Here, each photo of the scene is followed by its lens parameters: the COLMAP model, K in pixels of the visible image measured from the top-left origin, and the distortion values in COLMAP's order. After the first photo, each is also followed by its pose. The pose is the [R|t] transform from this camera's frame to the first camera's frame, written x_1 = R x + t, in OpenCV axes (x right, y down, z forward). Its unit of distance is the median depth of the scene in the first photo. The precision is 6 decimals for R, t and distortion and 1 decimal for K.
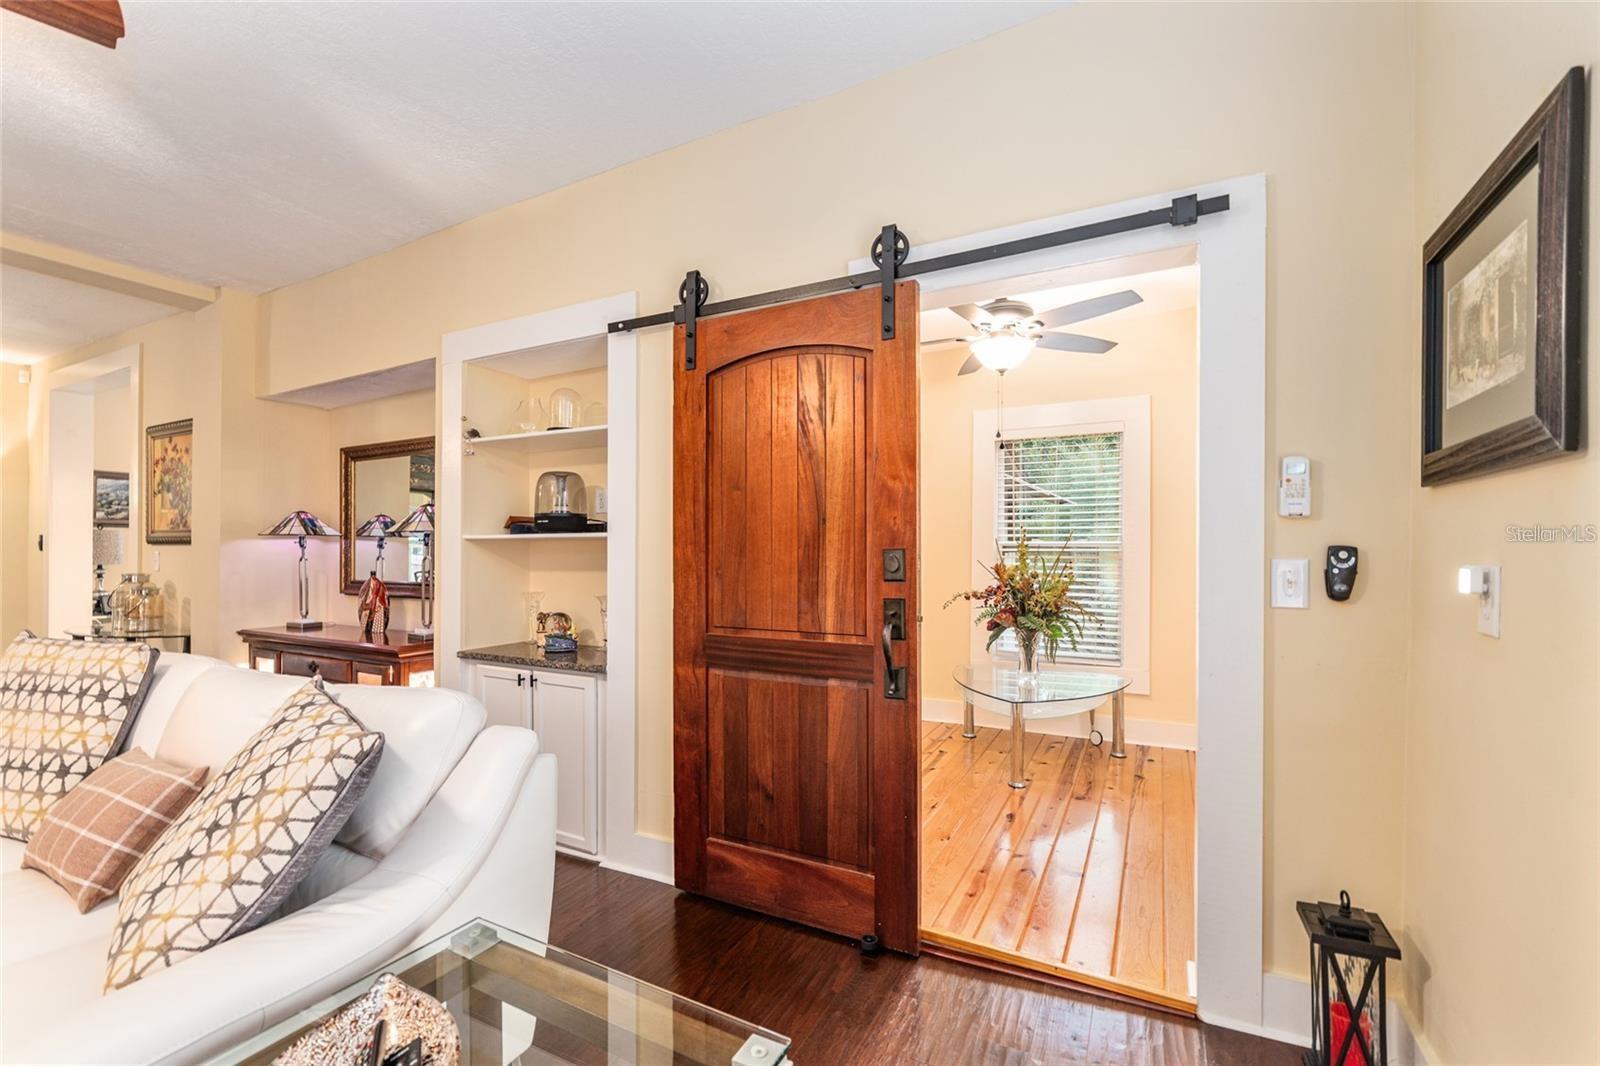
lens RADIAL K [[681.1, 0, 800.7], [0, 681.1, 543.4], [0, 0, 1]] dist [-0.003262, -0.000235]
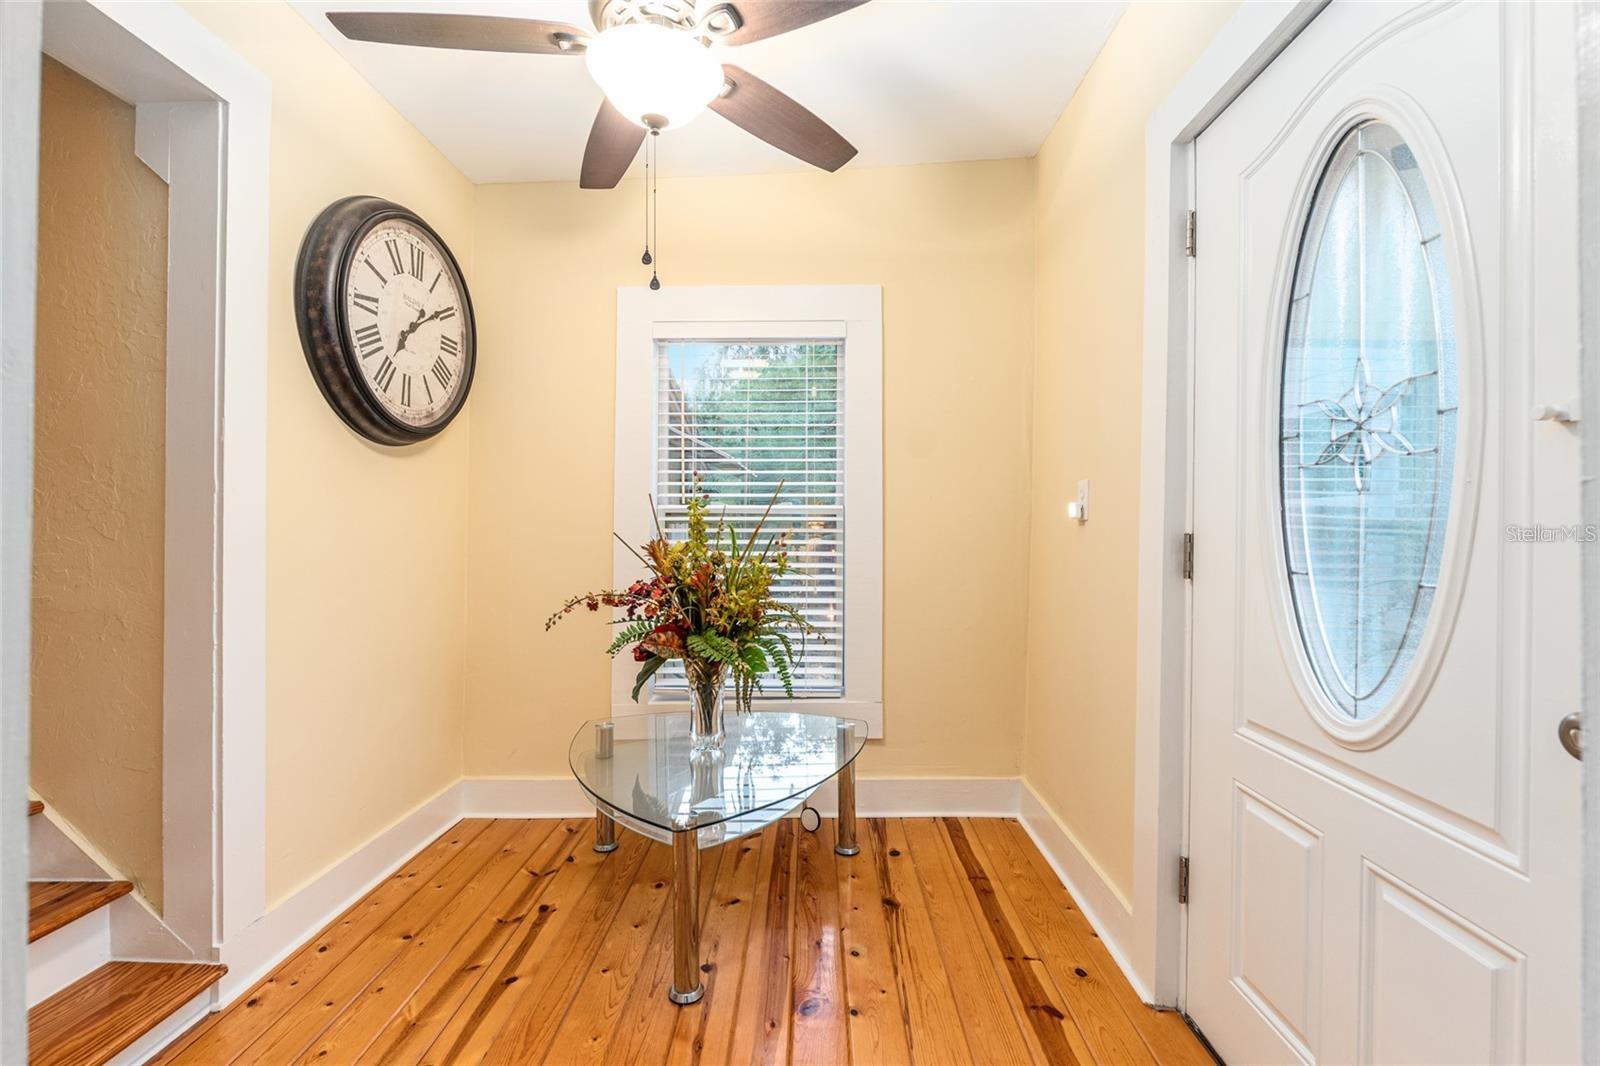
lens RADIAL K [[691.0, 0, 800.0], [0, 691.0, 533.0], [0, 0, 1]] dist [-0.001371, -0.000063]
pose [[0.894343, -0.001368, 0.447379, 0.196540], [0.000230, 0.999997, 0.002599, 0.030843], [-0.447381, -0.002221, 0.894340, 0.603736]]
